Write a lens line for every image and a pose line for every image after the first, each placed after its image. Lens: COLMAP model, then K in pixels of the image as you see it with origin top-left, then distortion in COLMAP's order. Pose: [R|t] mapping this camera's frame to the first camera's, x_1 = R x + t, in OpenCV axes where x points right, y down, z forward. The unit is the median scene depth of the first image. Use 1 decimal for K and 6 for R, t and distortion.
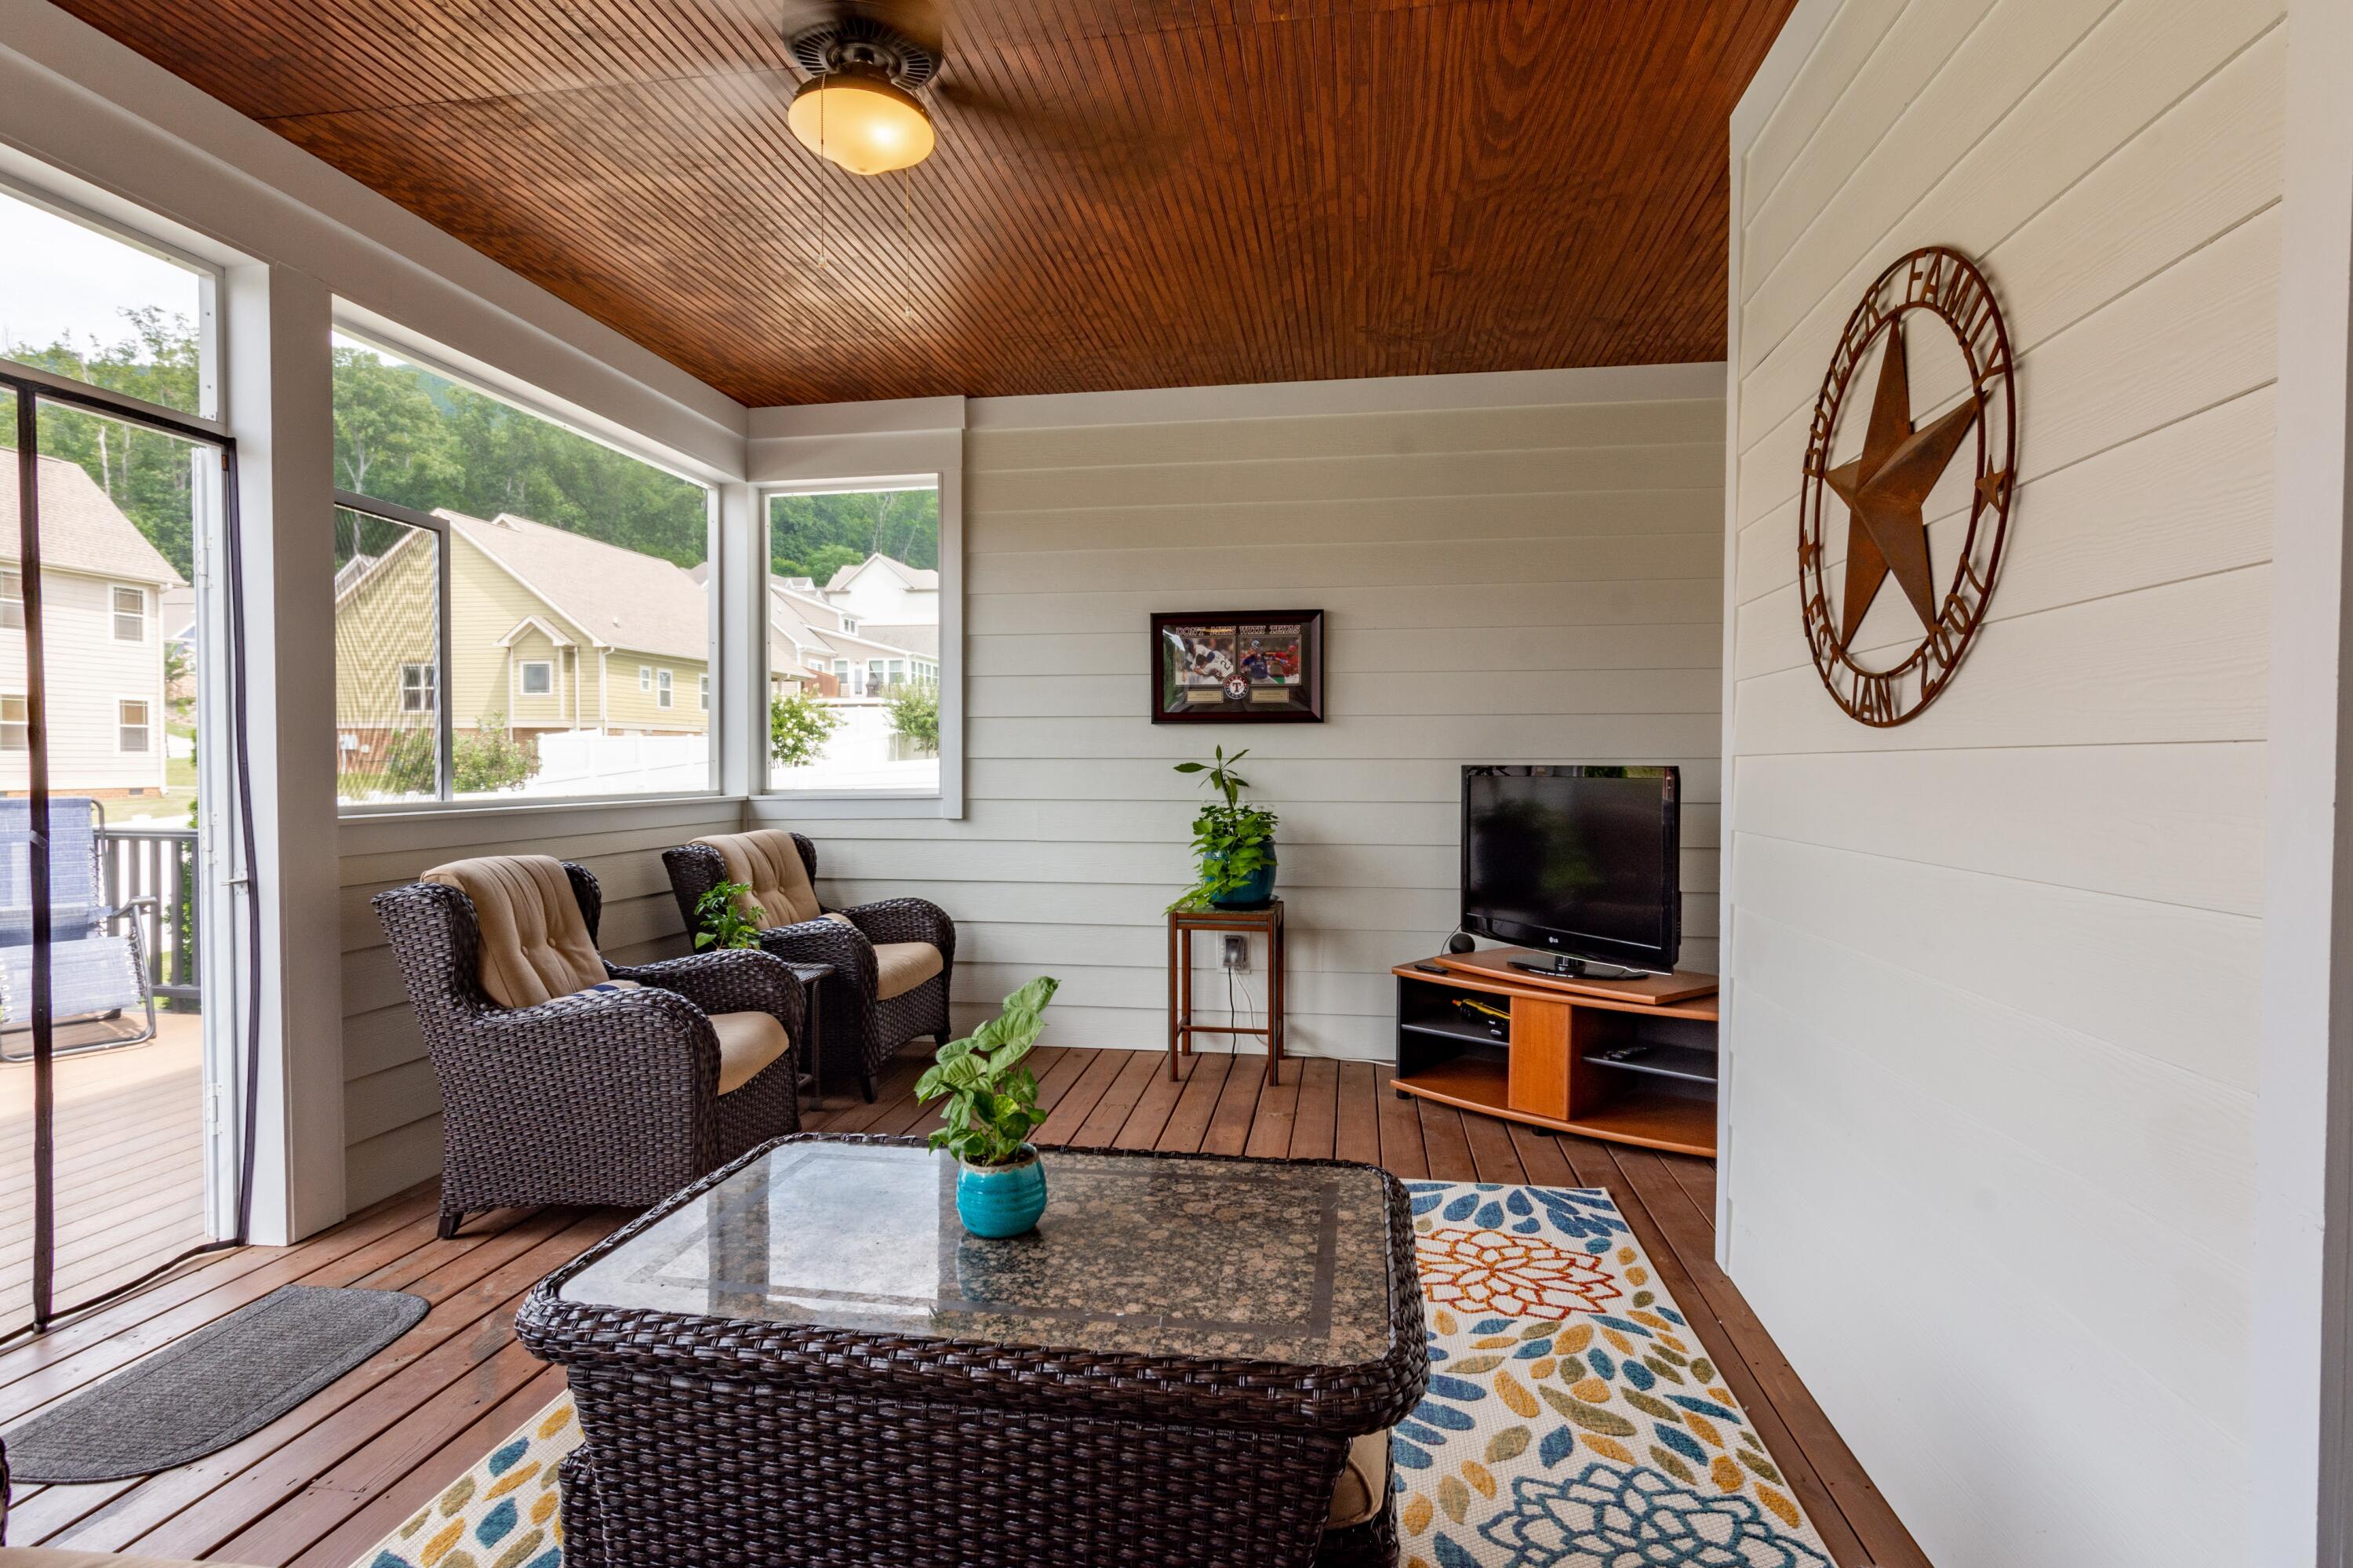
lens RADIAL K [[1185.1, 0, 1176.5], [0, 1185.1, 784.0], [0, 0, 1]] dist [-0.005349, 0.006184]
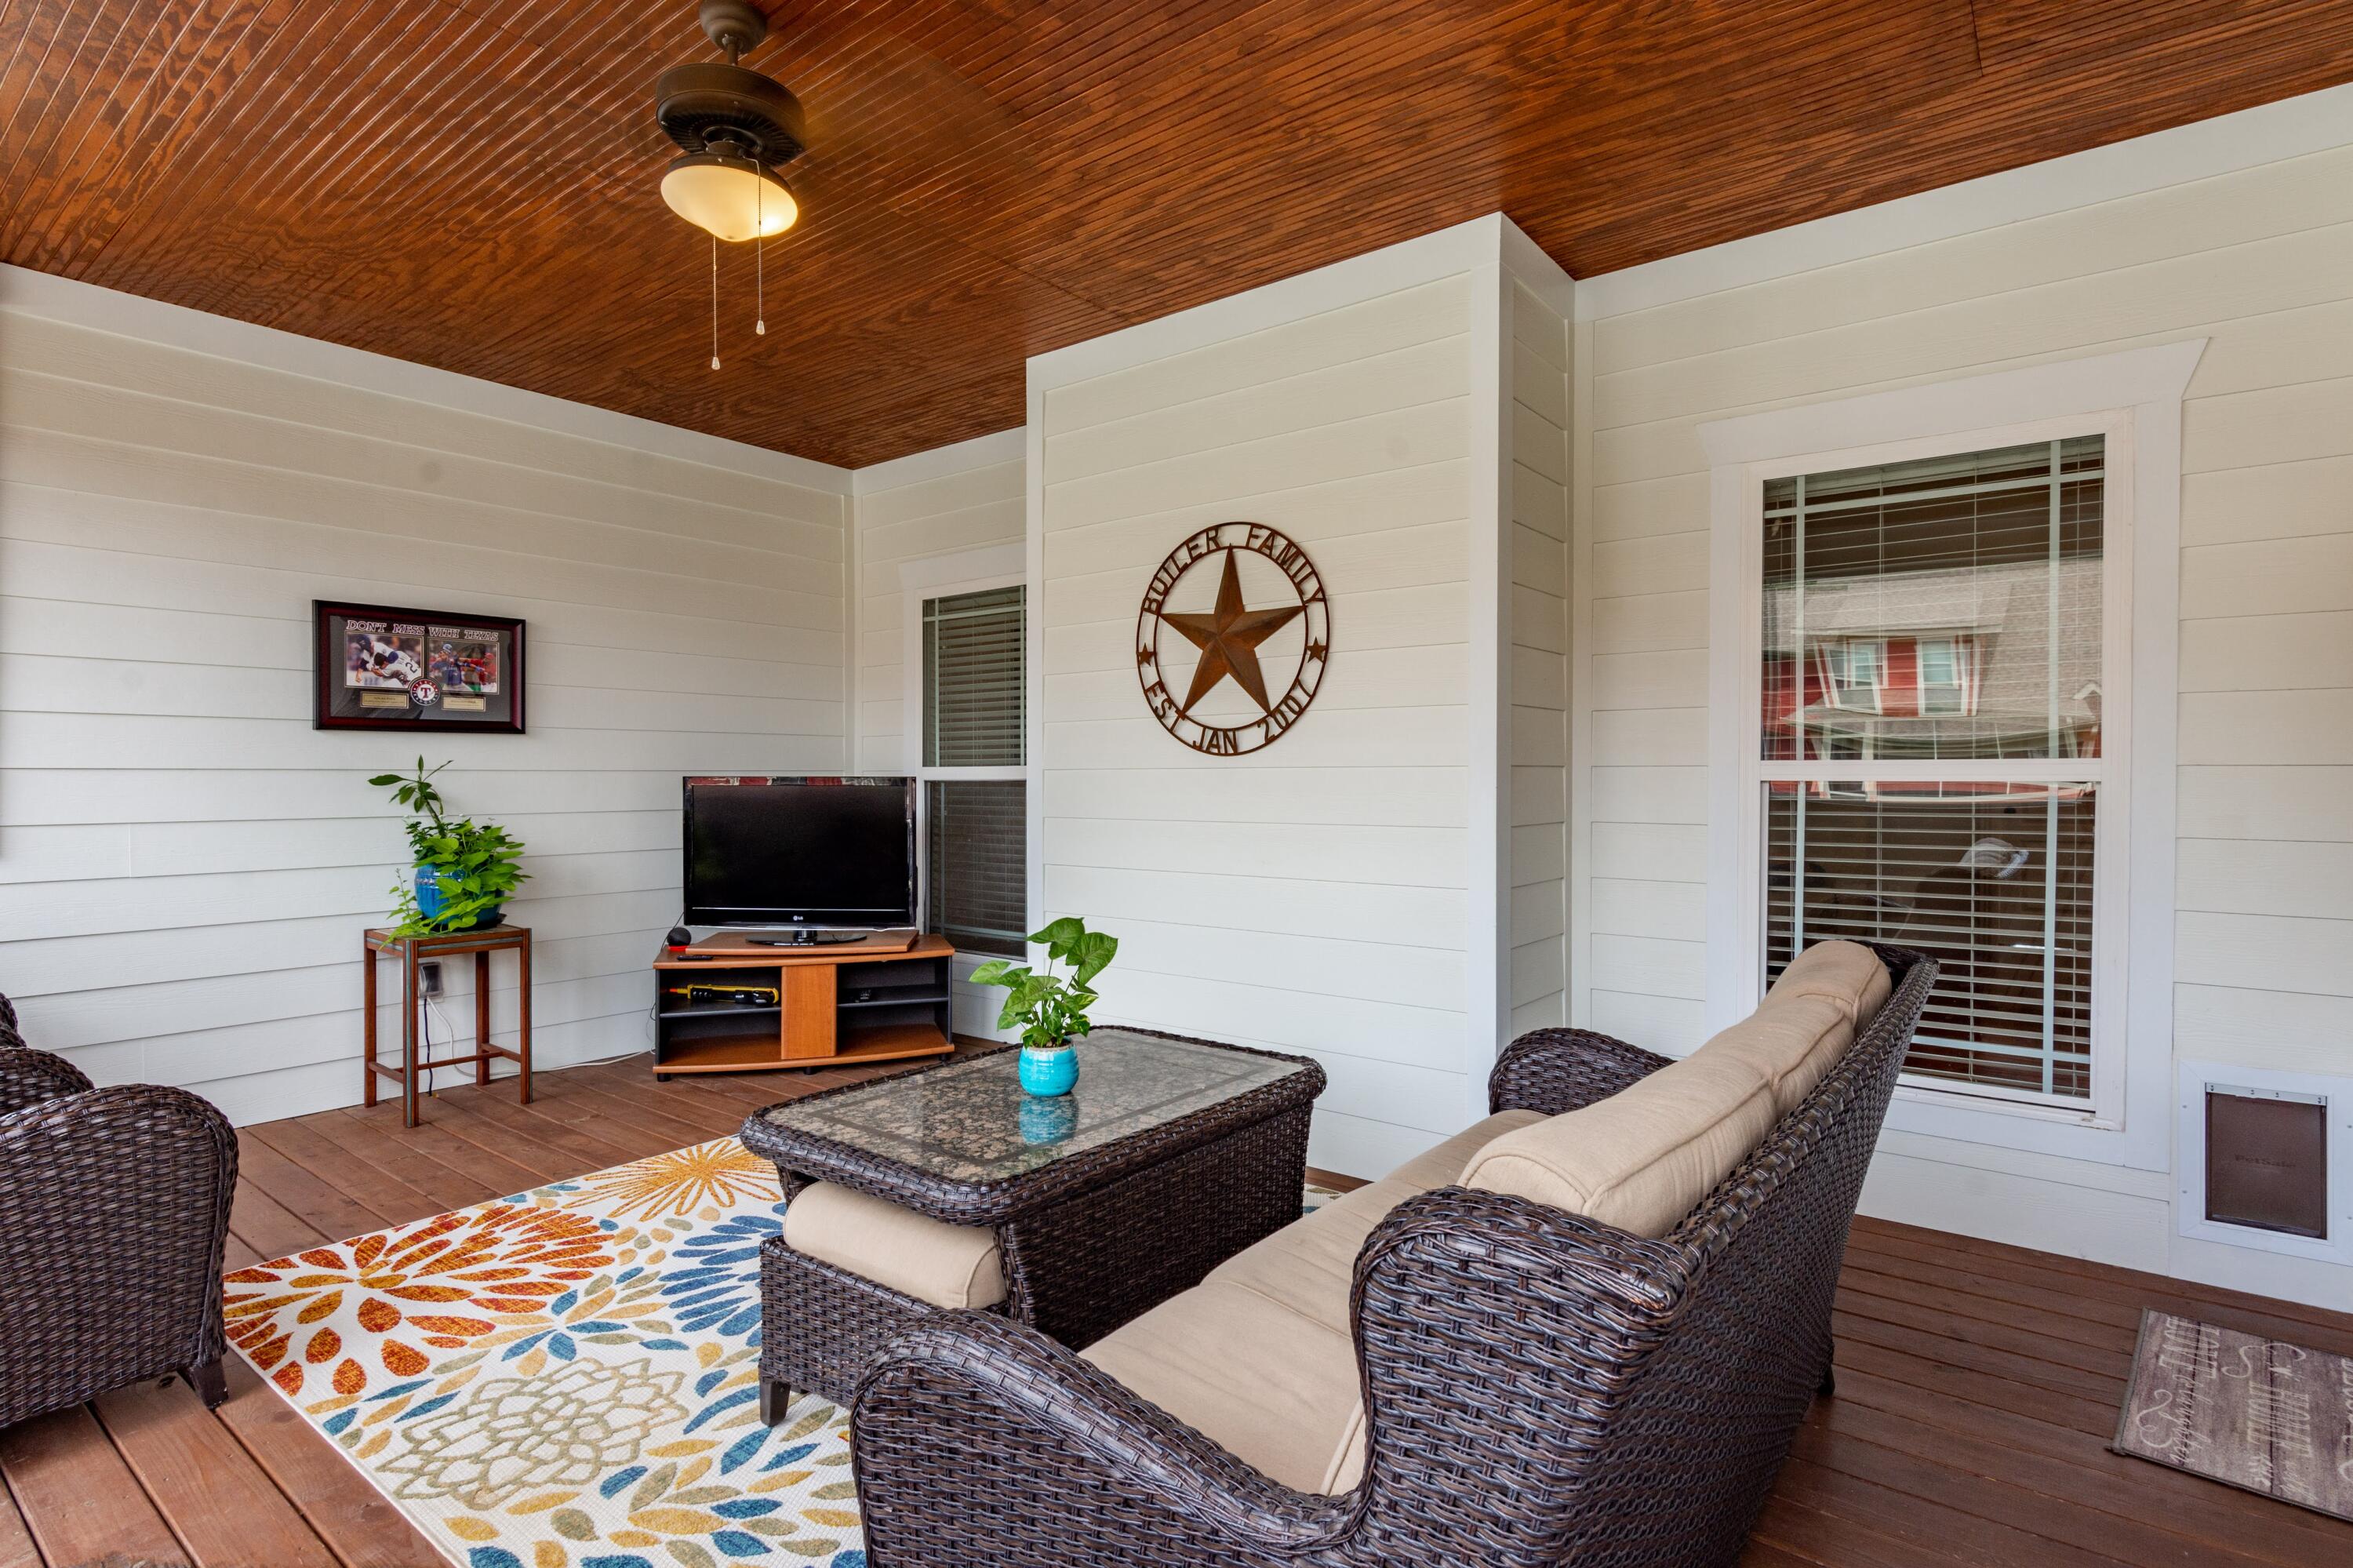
lens RADIAL K [[1162.9, 0, 1176.5], [0, 1162.9, 784.0], [0, 0, 1]] dist [0.001454, 0.000530]
pose [[0.494859, -0.008277, 0.868934, -0.478996], [0.016936, 0.999857, -0.000121, -0.000590], [-0.868808, 0.014776, 0.494929, 0.048594]]
